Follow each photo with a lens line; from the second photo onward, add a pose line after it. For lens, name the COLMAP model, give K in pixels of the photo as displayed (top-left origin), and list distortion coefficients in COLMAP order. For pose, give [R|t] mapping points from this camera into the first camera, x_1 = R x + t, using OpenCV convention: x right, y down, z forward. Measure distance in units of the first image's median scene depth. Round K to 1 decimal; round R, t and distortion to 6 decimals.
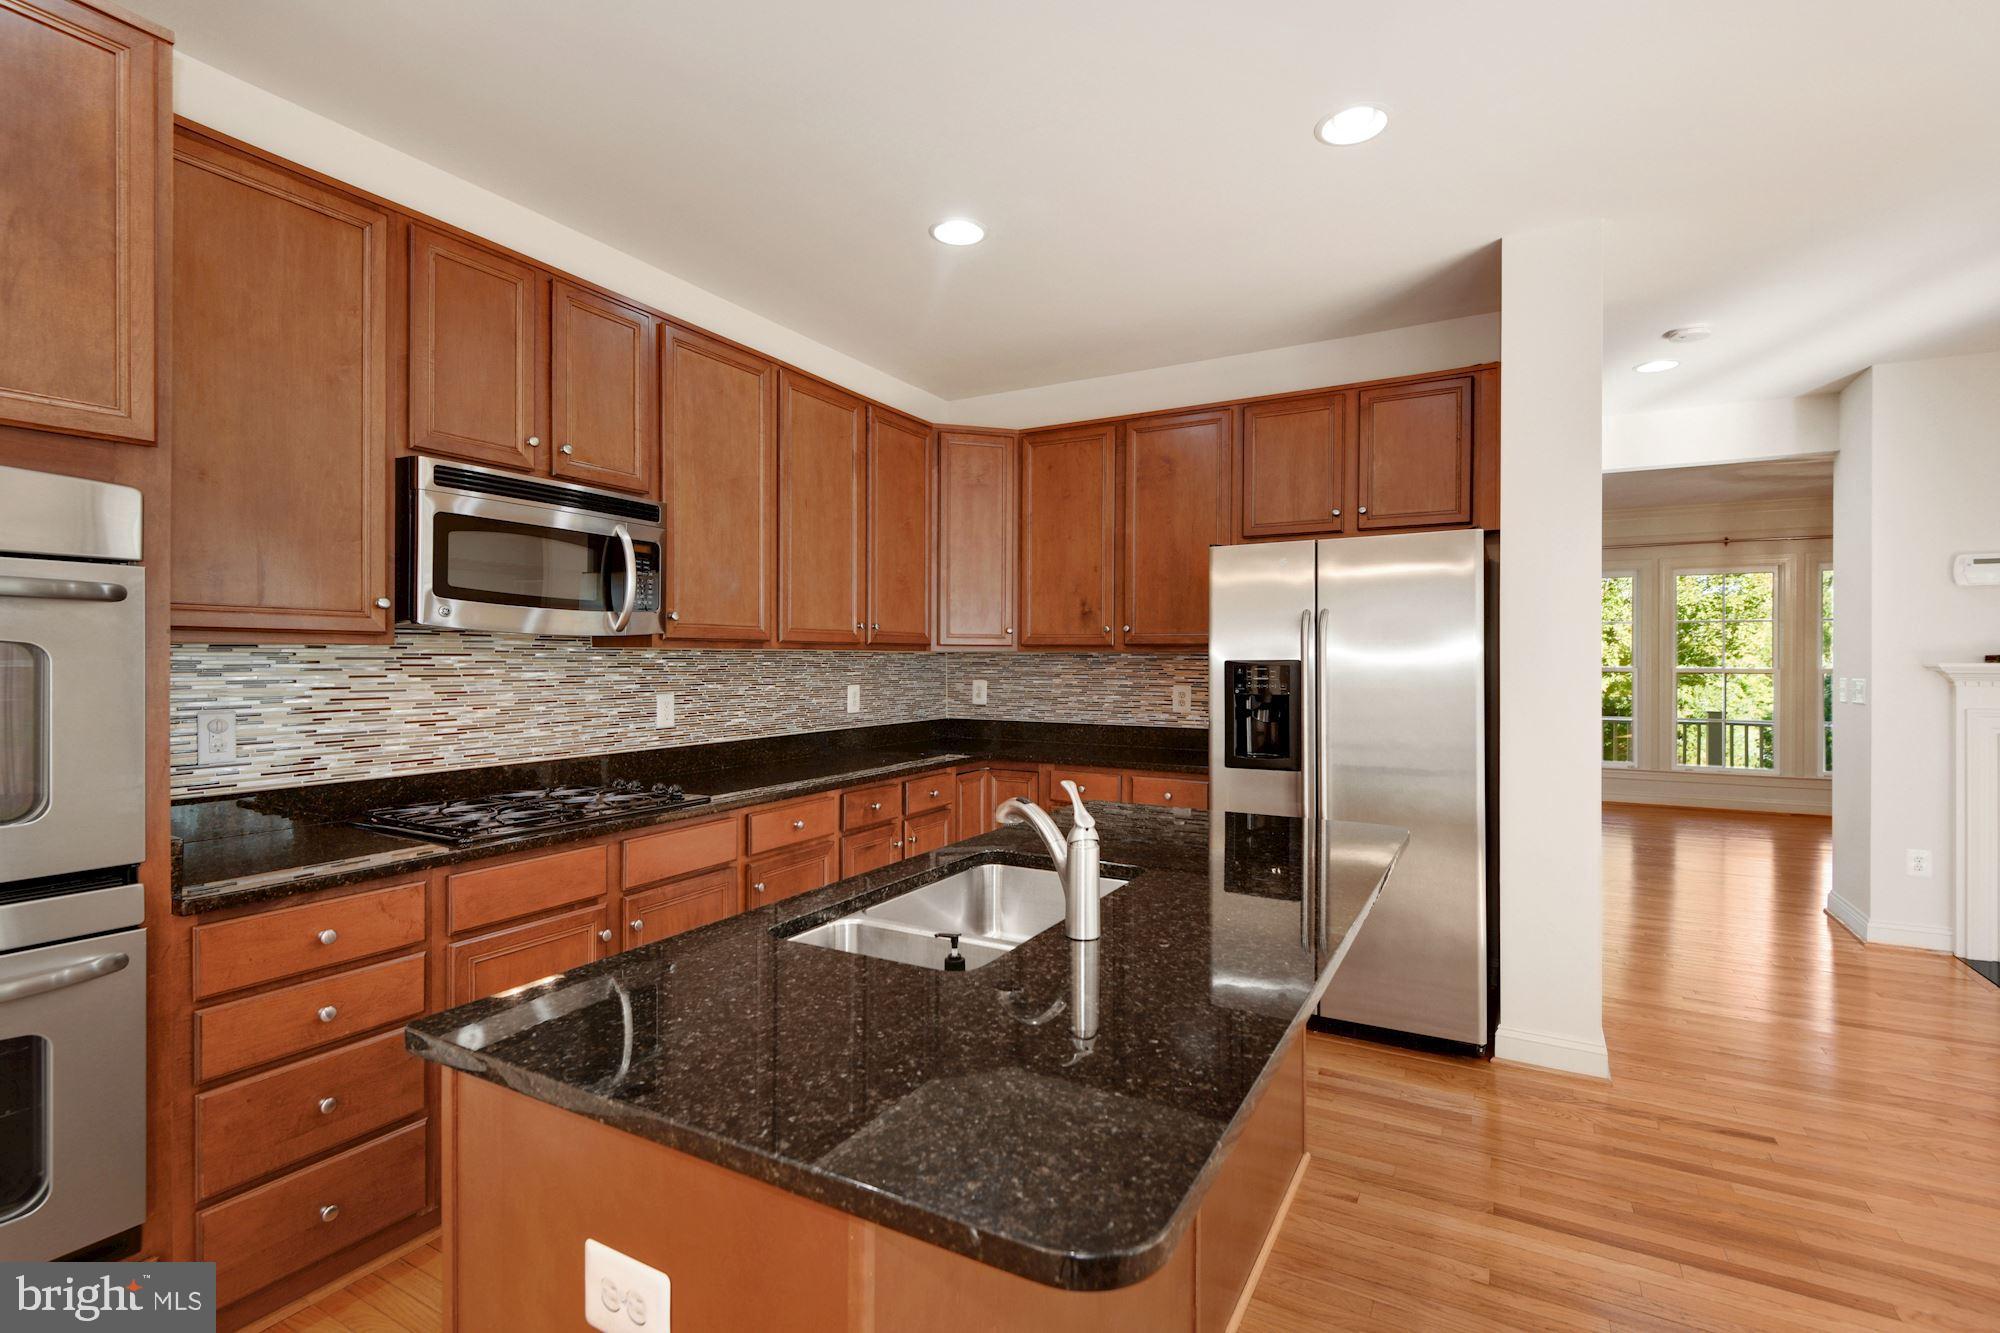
lens RADIAL K [[903.5, 0, 1004.3], [0, 903.5, 661.8], [0, 0, 1]] dist [0.026473, -0.018629]
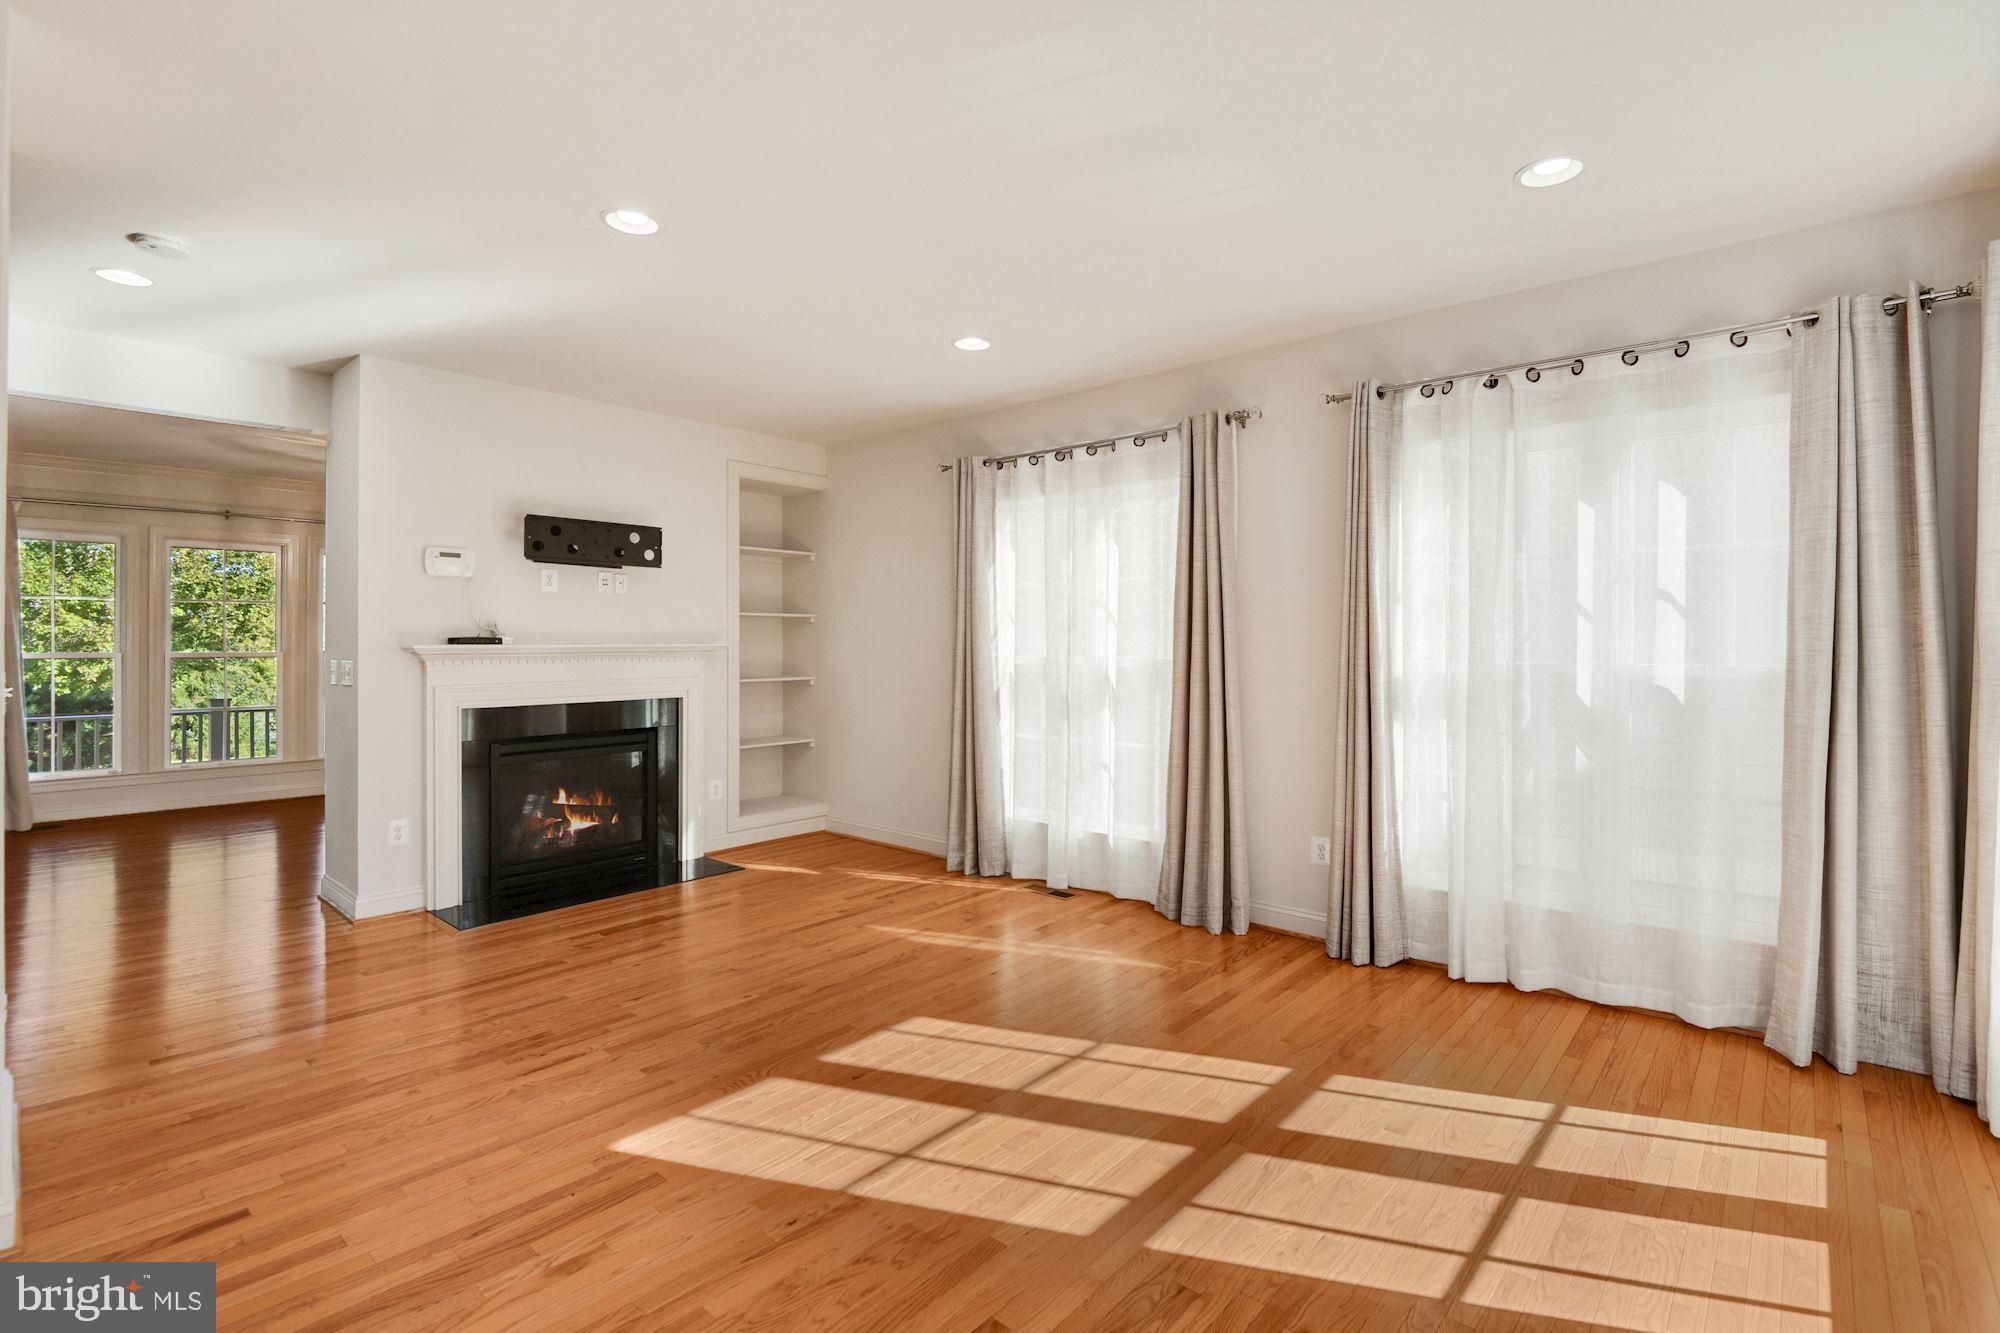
lens RADIAL K [[921.0, 0, 1000.4], [0, 921.0, 639.0], [0, 0, 1]] dist [-0.001903, -0.003888]
pose [[0.209096, 0.002781, 0.977891, 0.115149], [0.003918, 0.999986, -0.003681, 0.001211], [-0.977887, 0.004601, 0.209082, 0.097373]]
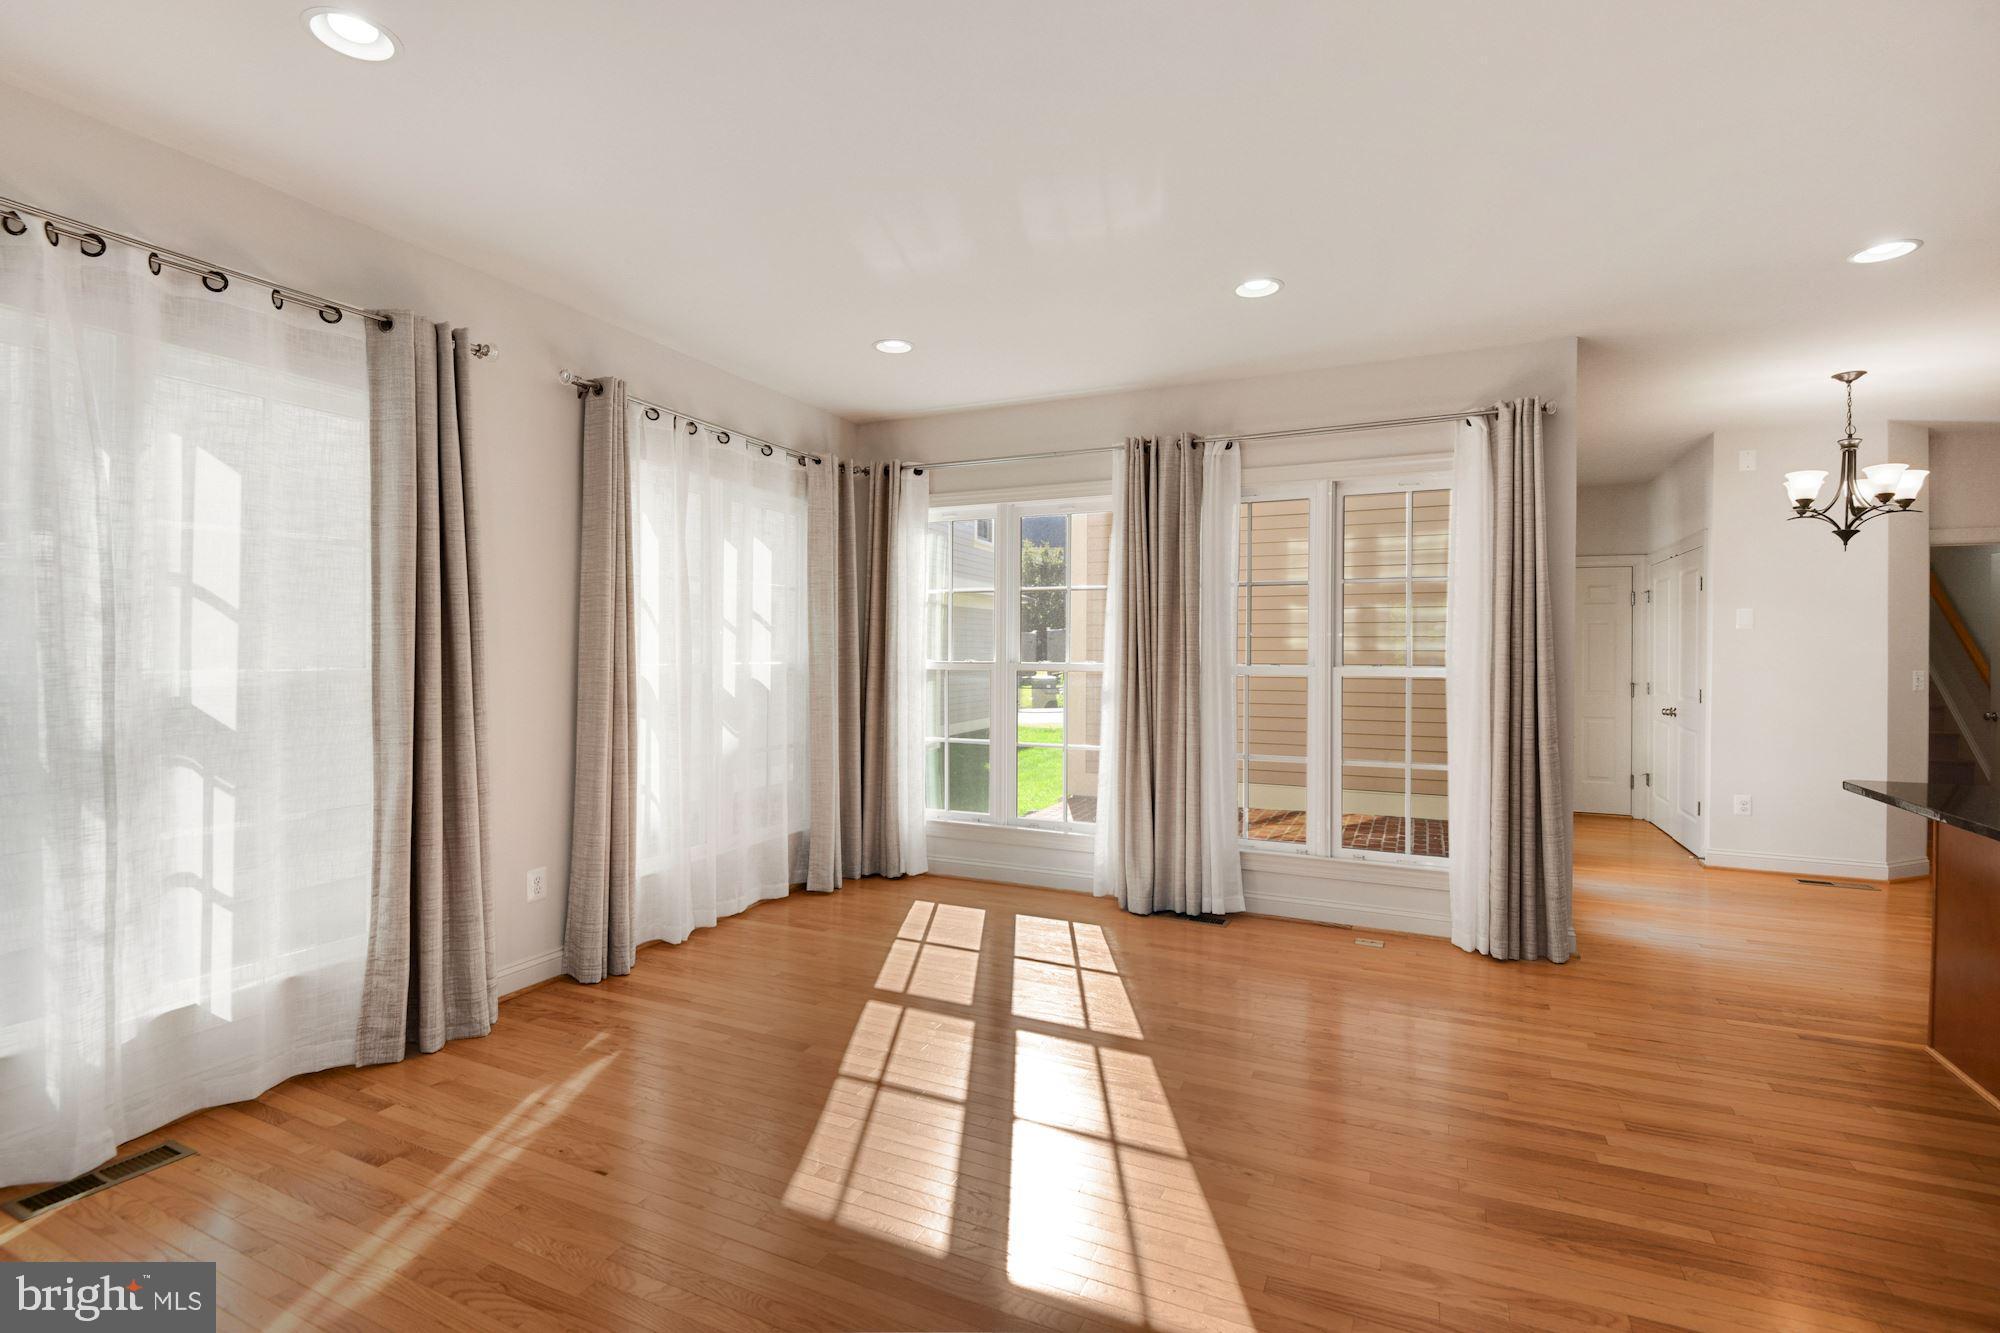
lens RADIAL K [[909.5, 0, 1005.8], [0, 909.5, 656.7], [0, 0, 1]] dist [0.021664, -0.020494]
pose [[-0.996244, -0.006336, -0.086358, 0.933775], [-0.007289, 0.999916, 0.010727, -0.000700], [0.086282, 0.011317, -0.996206, 1.026636]]
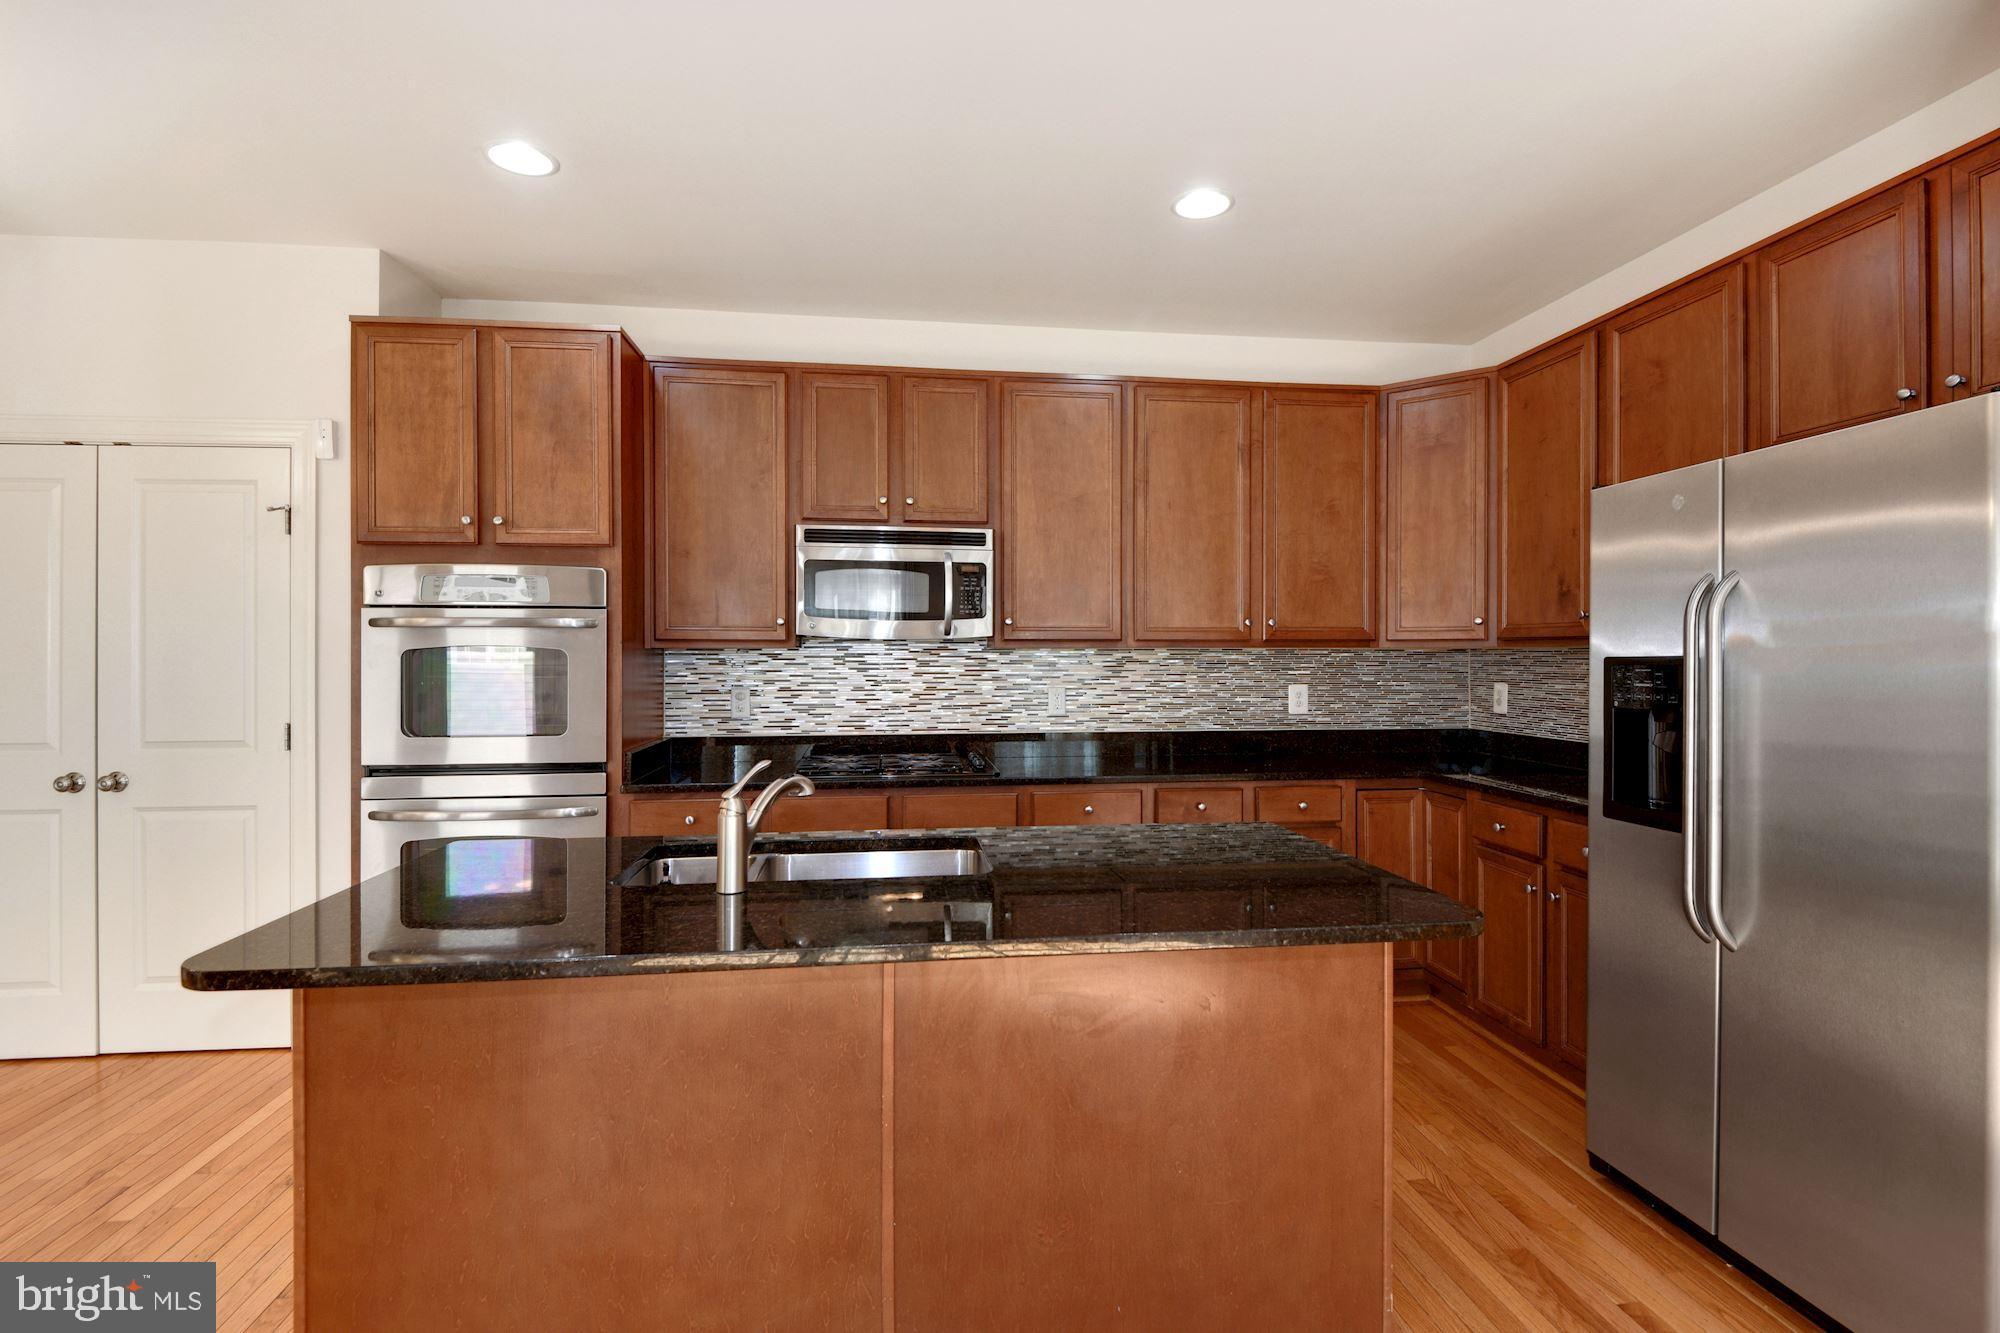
lens RADIAL K [[909.5, 0, 1005.8], [0, 909.5, 656.7], [0, 0, 1]] dist [0.021664, -0.020494]
pose [[0.601218, -0.002878, -0.799080, 0.492837], [-0.001737, 0.999986, -0.004909, 0.002053], [0.799083, 0.004339, 0.601205, 0.224320]]
